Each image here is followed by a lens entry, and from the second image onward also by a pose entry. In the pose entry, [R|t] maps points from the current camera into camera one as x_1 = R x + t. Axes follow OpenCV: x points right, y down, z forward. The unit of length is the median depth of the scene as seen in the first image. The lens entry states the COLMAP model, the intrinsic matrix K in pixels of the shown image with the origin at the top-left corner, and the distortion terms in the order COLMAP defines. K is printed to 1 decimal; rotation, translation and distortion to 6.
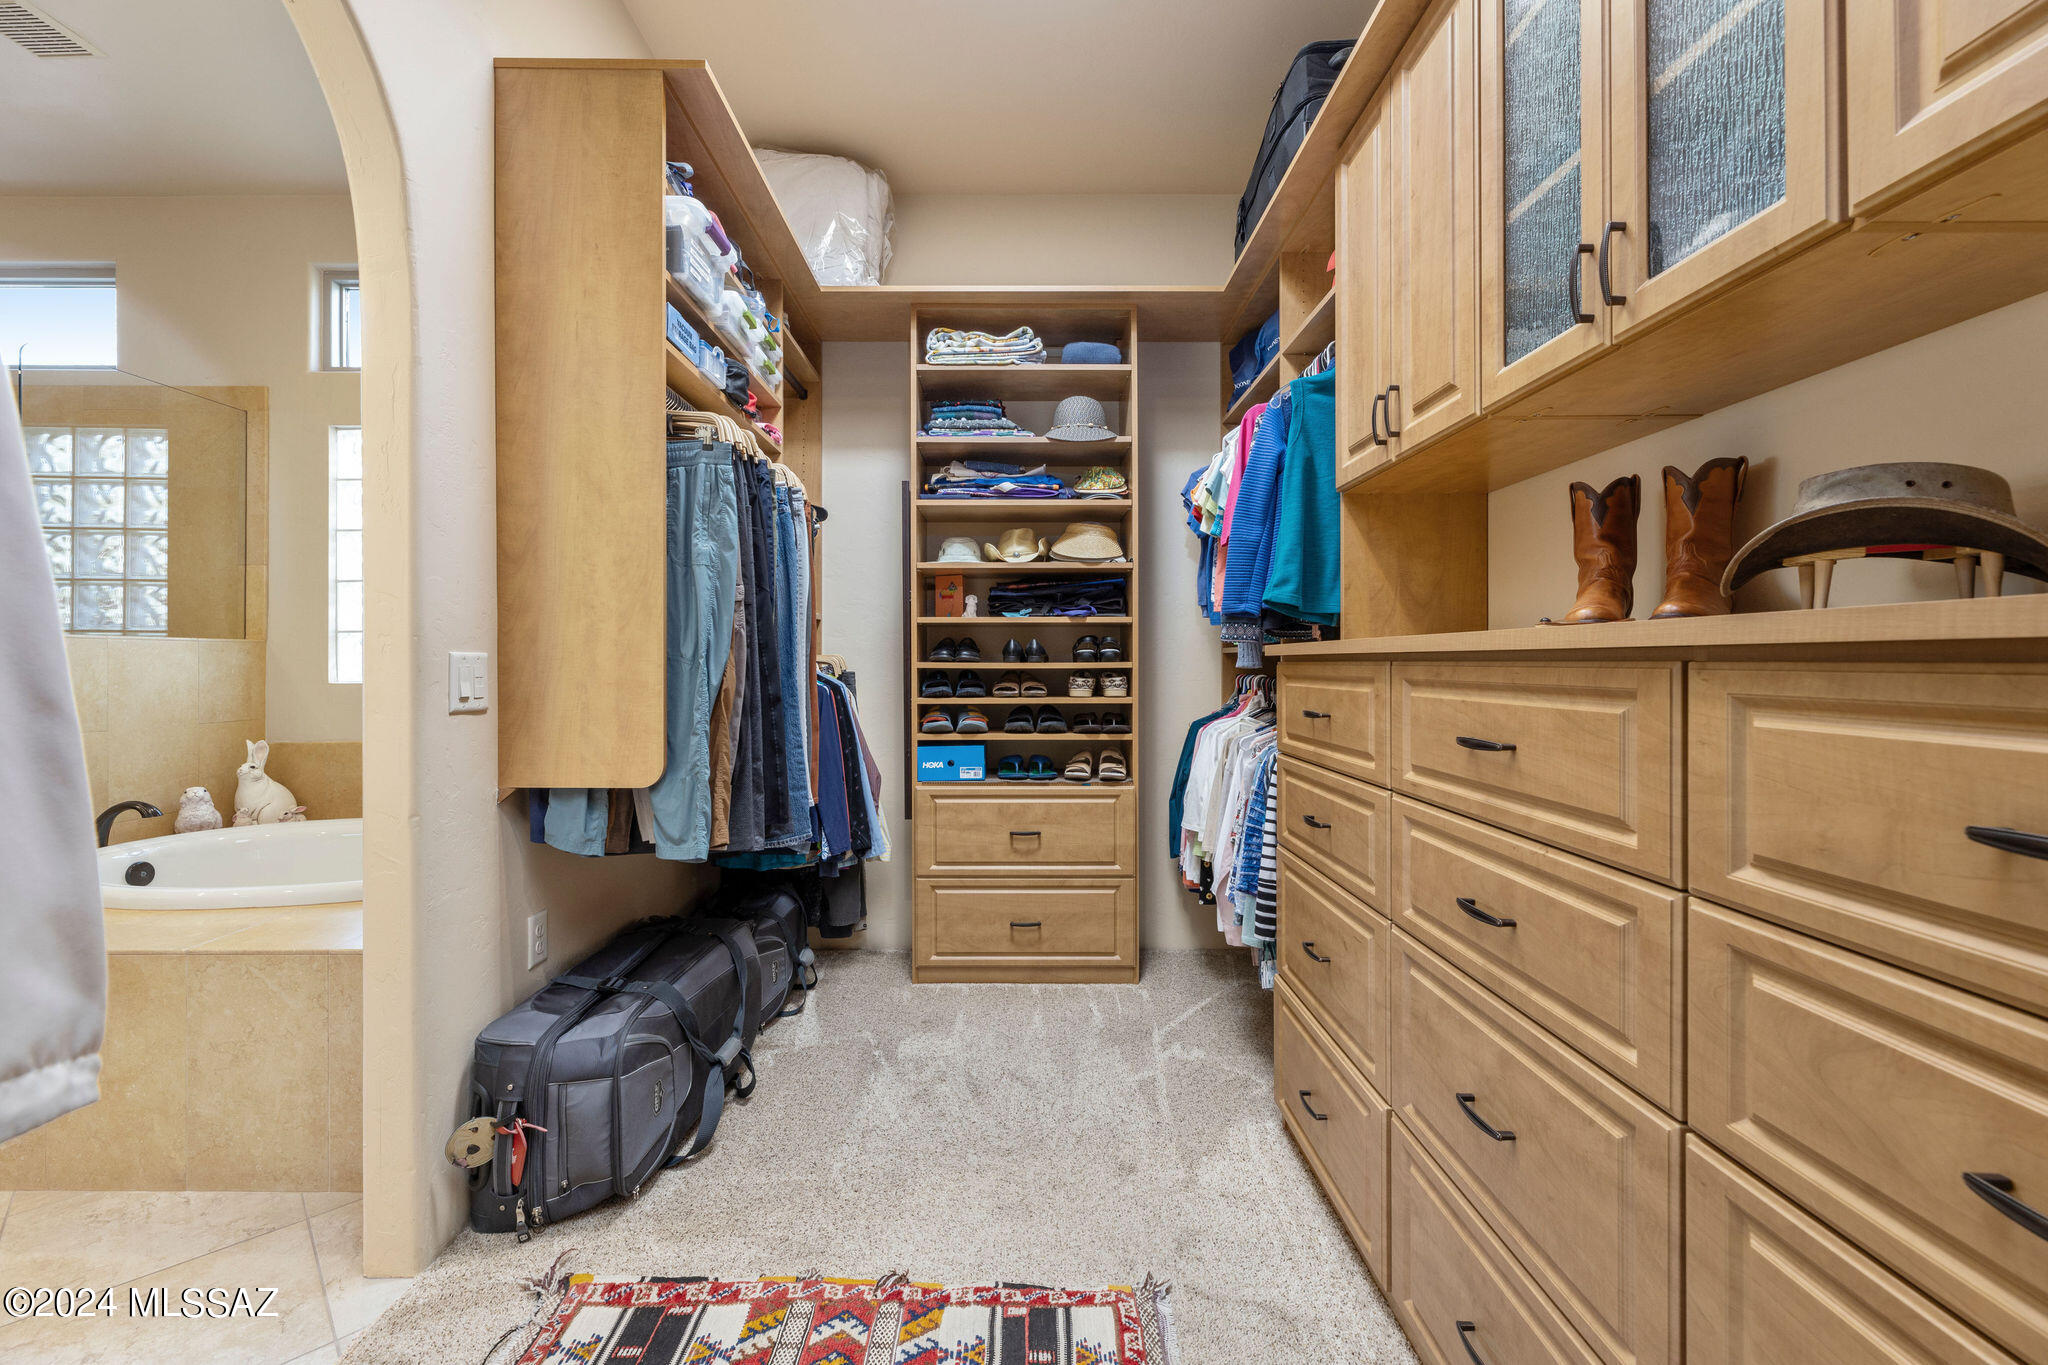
lens RADIAL K [[826.5, 0, 1022.3], [0, 826.5, 666.7], [0, 0, 1]] dist [0.002509, -0.000568]
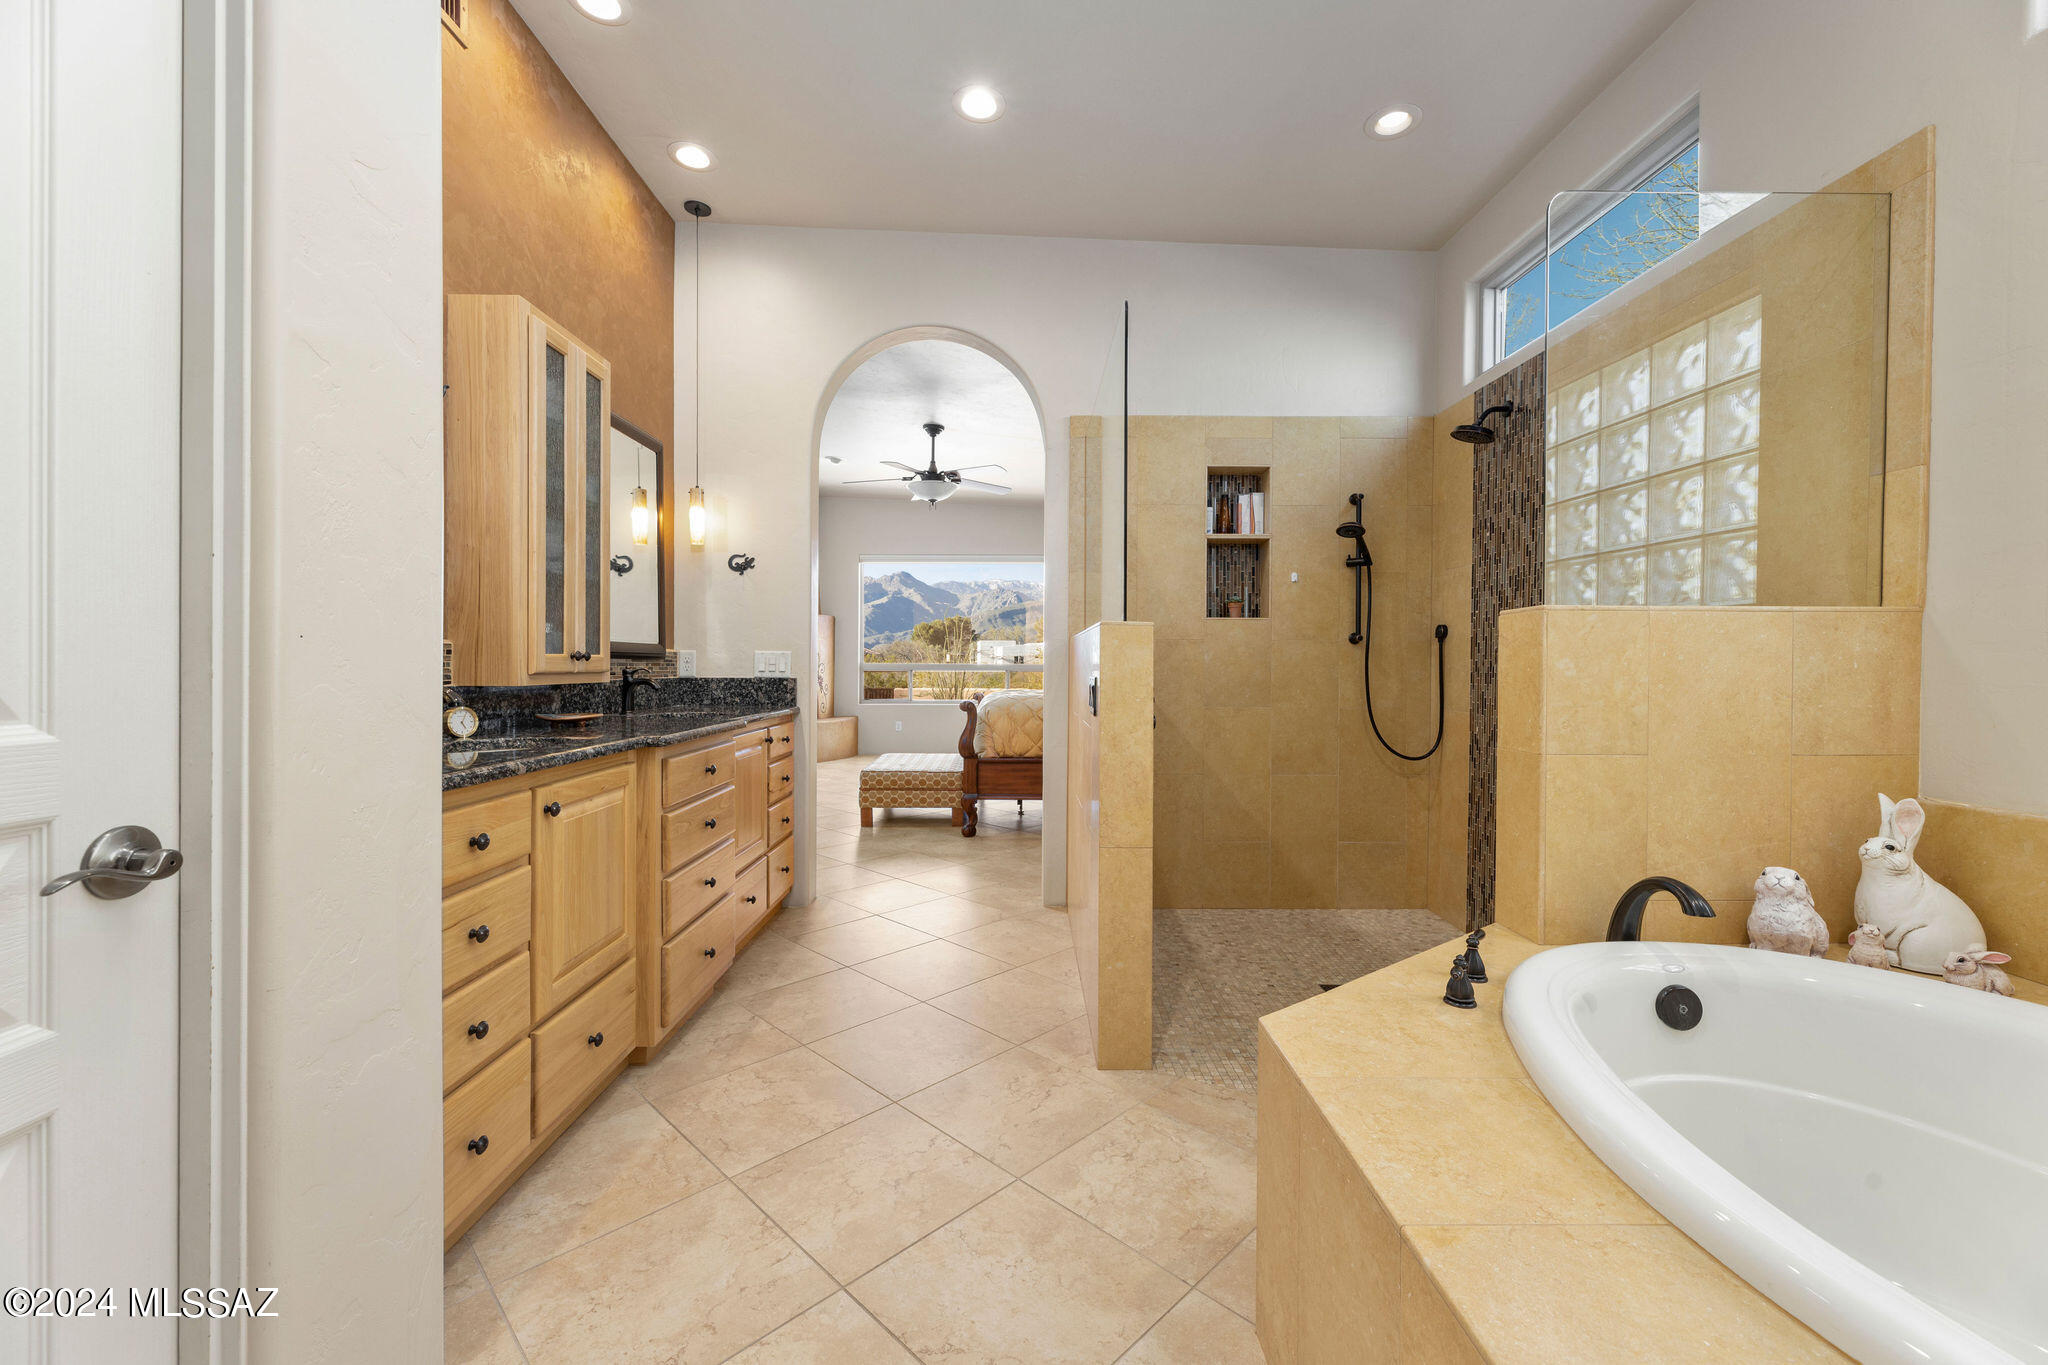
lens RADIAL K [[826.5, 0, 1005.9], [0, 826.5, 670.7], [0, 0, 1]] dist [0.002509, -0.000568]
pose [[-0.002890, 0.008746, -0.999958, -0.382481], [-0.008342, 0.999927, 0.008770, 0.008994], [0.999961, 0.008367, -0.002817, 0.416640]]
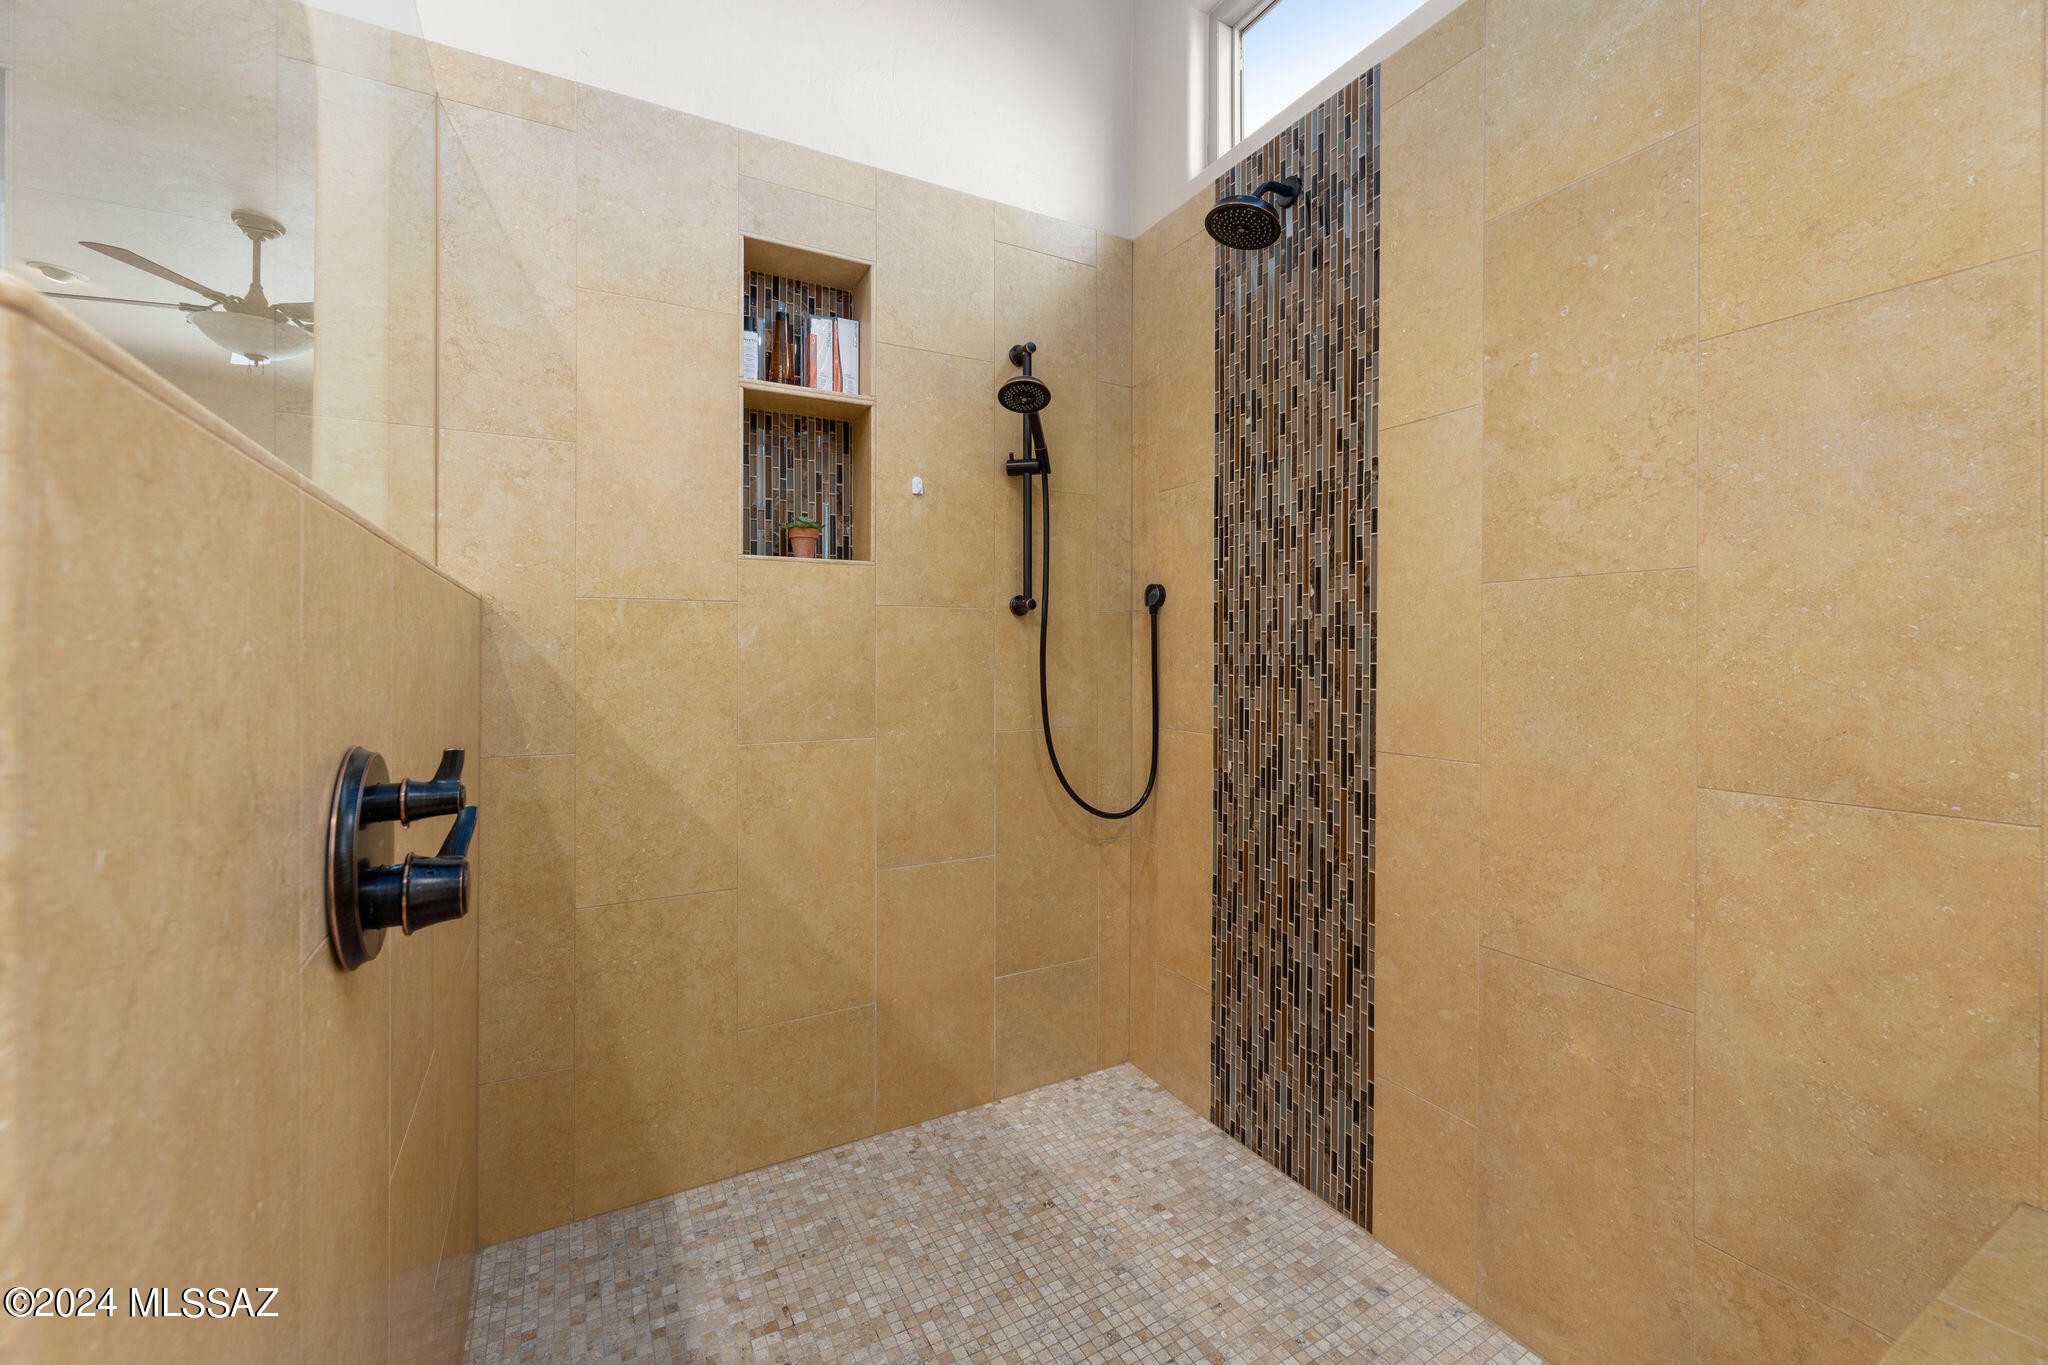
lens RADIAL K [[826.5, 0, 1034.9], [0, 826.5, 648.3], [0, 0, 1]] dist [0.002509, -0.000568]
pose [[0.504446, -0.005270, -0.863427, -0.931609], [-0.003552, 0.999960, -0.008178, 0.008567], [0.863436, 0.007192, 0.504407, 0.573173]]
